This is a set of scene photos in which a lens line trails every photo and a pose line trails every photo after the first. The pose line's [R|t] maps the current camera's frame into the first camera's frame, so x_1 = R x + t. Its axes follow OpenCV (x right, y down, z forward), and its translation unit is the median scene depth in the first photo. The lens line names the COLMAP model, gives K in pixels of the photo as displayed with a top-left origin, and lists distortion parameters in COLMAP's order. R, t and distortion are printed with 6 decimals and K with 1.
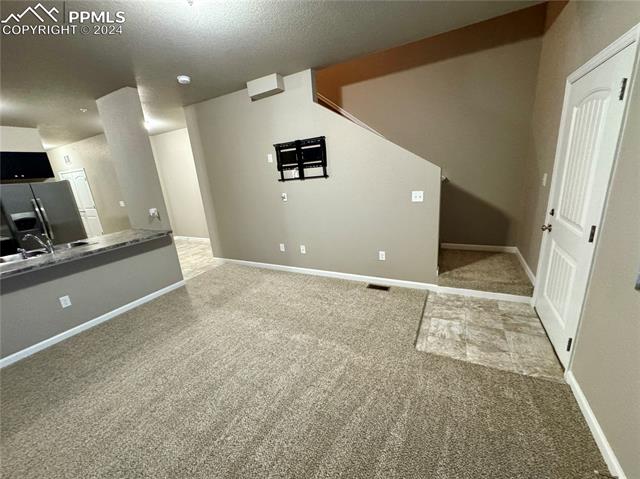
lens RADIAL K [[255.3, 0, 321.2], [0, 255.3, 238.1], [0, 0, 1]] dist [-0.001132, -0.000171]
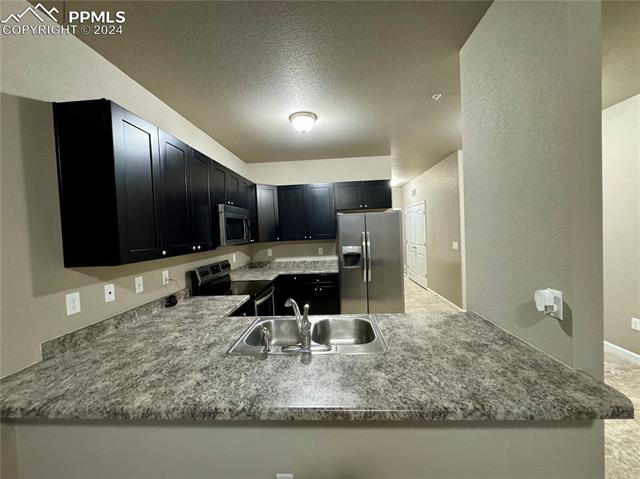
lens RADIAL K [[255.3, 0, 320.2], [0, 255.3, 237.3], [0, 0, 1]] dist [-0.001132, -0.000171]
pose [[0.416674, 0.088837, -0.904705, -0.504547], [-0.224810, 0.974371, -0.007861, -0.113081], [0.880820, 0.206662, 0.425967, 0.617041]]
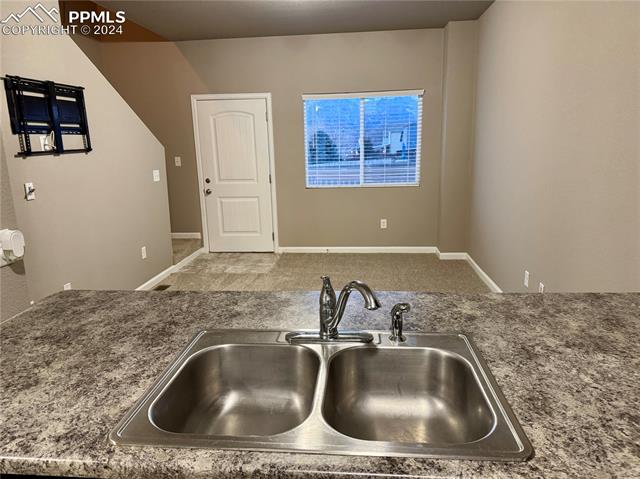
lens RADIAL K [[455.3, 0, 320.0], [0, 455.3, 239.5], [0, 0, 1]] dist [-0.008974, -0.011725]
pose [[-0.375779, -0.103136, 0.920952, -1.183616], [0.292001, 0.929987, 0.223294, -0.117003], [-0.879503, 0.352828, -0.319354, 0.894654]]
